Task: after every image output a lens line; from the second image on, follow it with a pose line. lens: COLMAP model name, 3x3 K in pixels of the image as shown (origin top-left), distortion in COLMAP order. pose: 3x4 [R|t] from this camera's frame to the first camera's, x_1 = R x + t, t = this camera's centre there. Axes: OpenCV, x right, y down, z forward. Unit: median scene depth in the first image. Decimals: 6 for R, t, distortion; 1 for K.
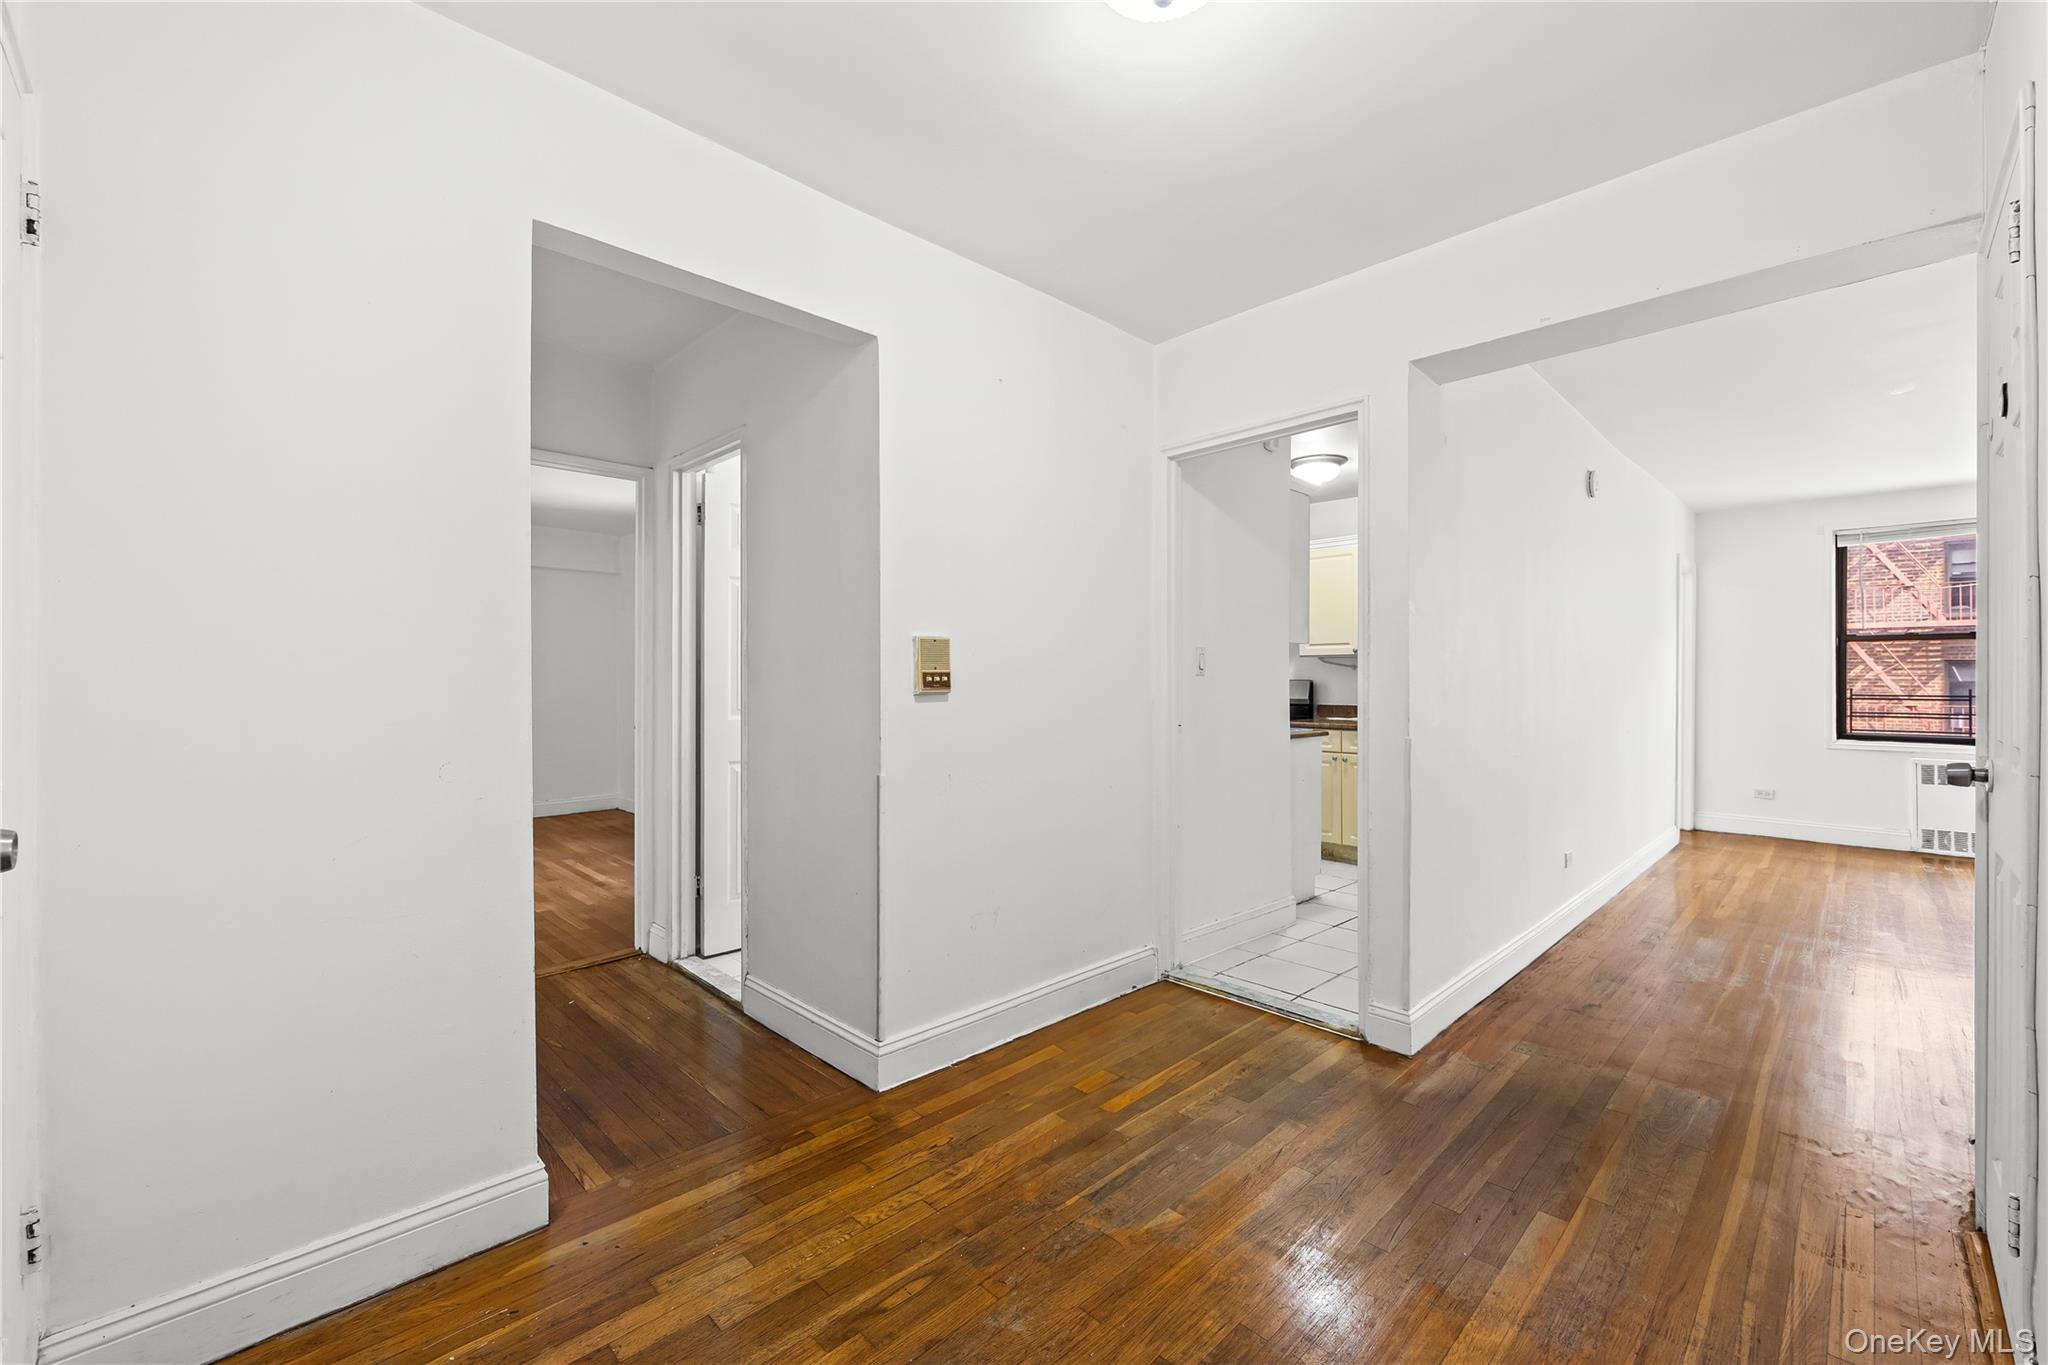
lens RADIAL K [[839.1, 0, 1027.7], [0, 839.1, 676.5], [0, 0, 1]] dist [0.000448, 0.000451]
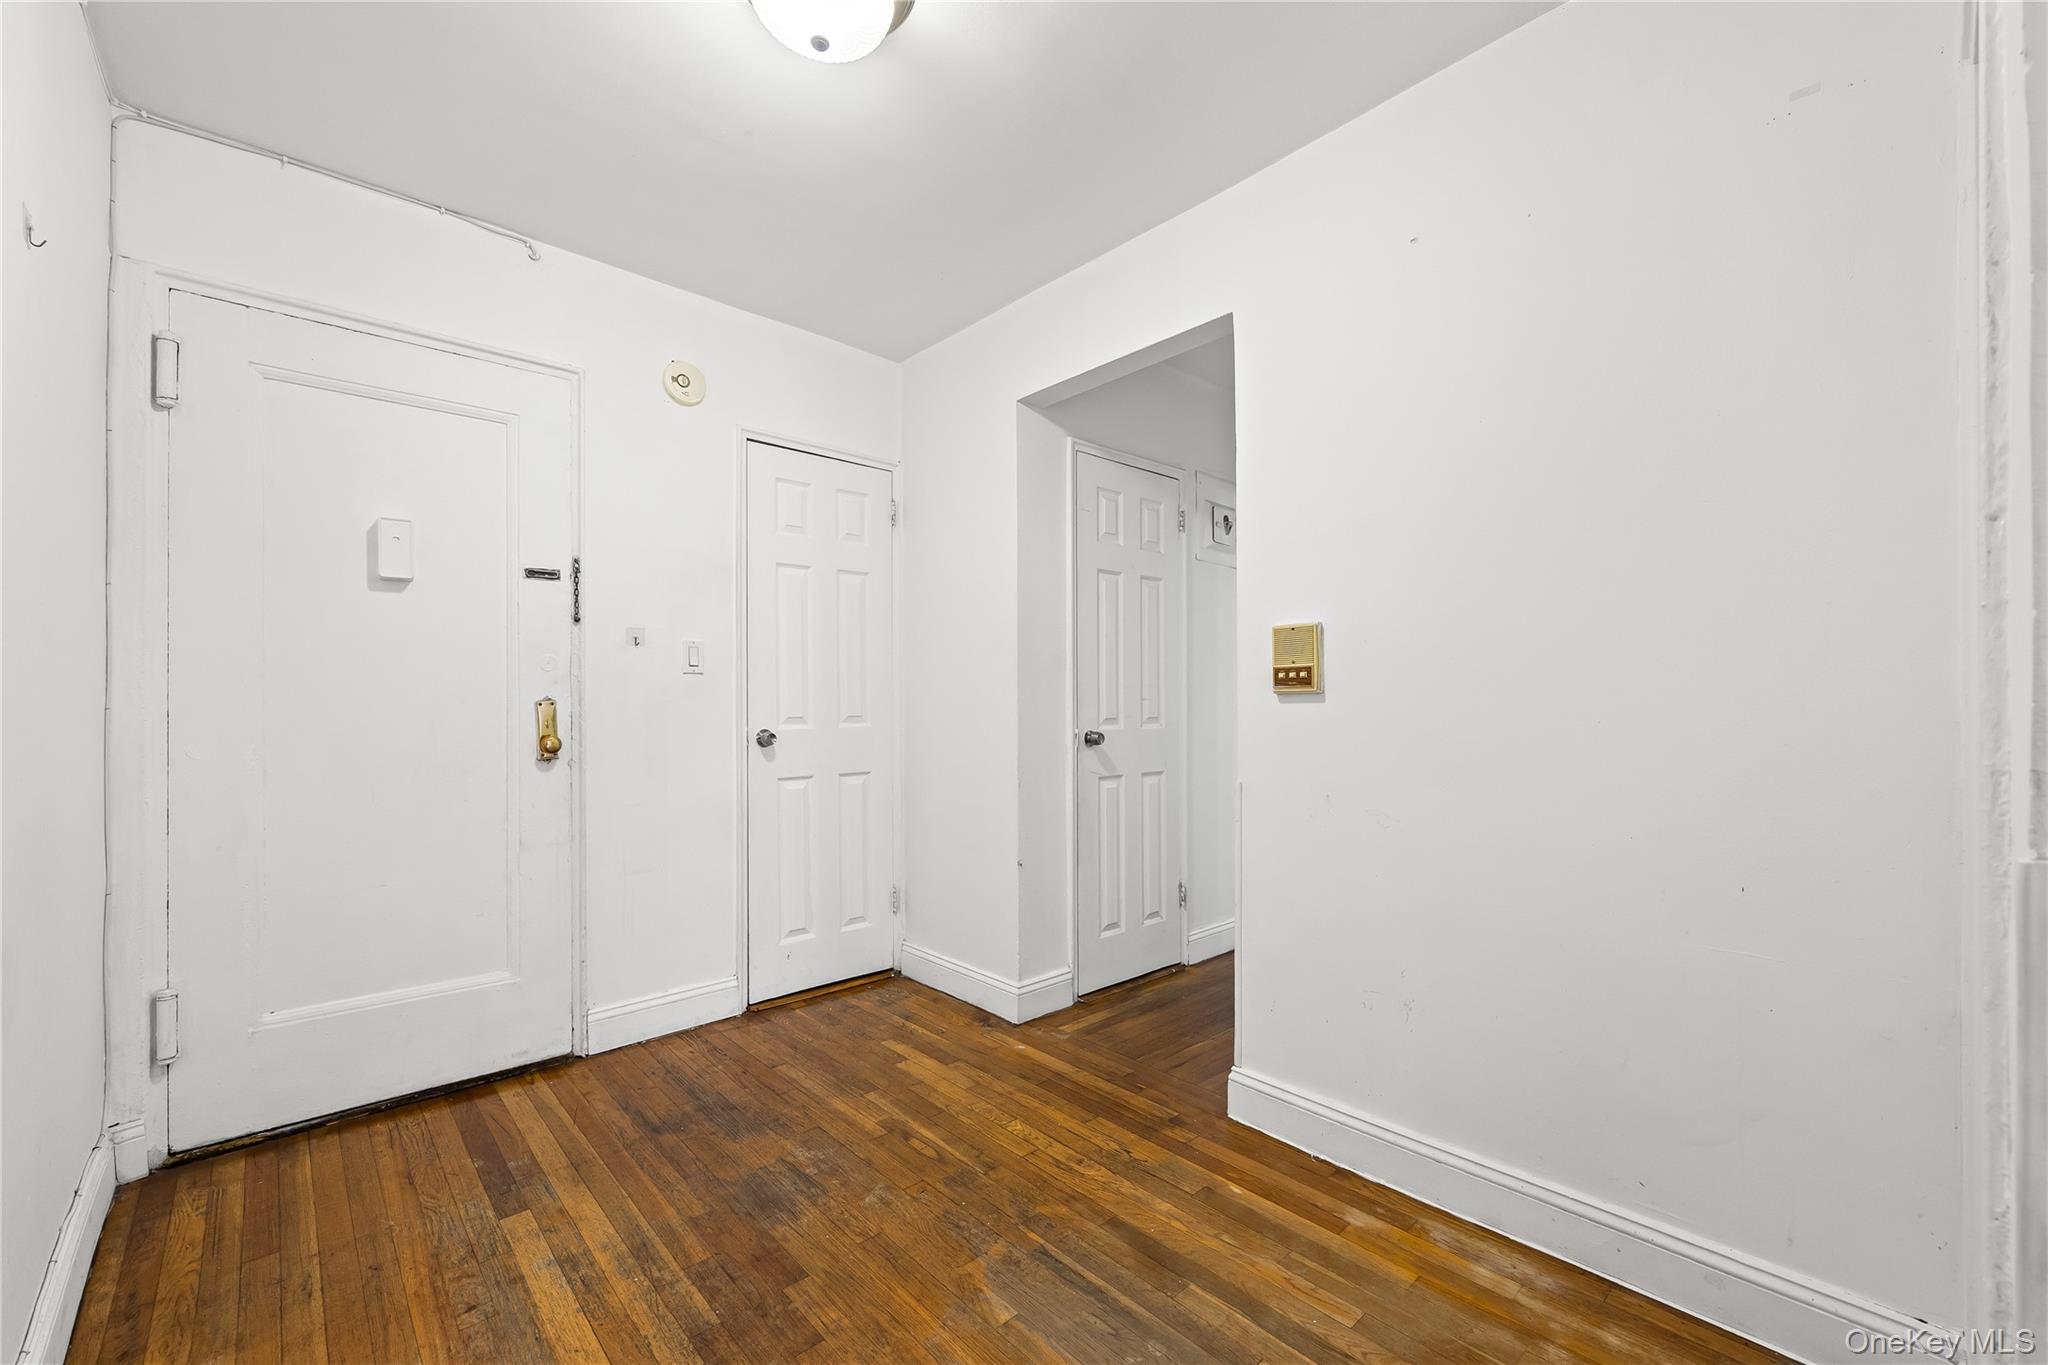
lens RADIAL K [[819.9, 0, 1023.5], [0, 819.9, 702.9], [0, 0, 1]] dist [-0.002550, 0.000027]
pose [[-0.033046, -0.001051, -0.999453, 0.865195], [0.008992, 0.999959, -0.001349, 0.035476], [0.999413, -0.009032, -0.033035, 0.928229]]
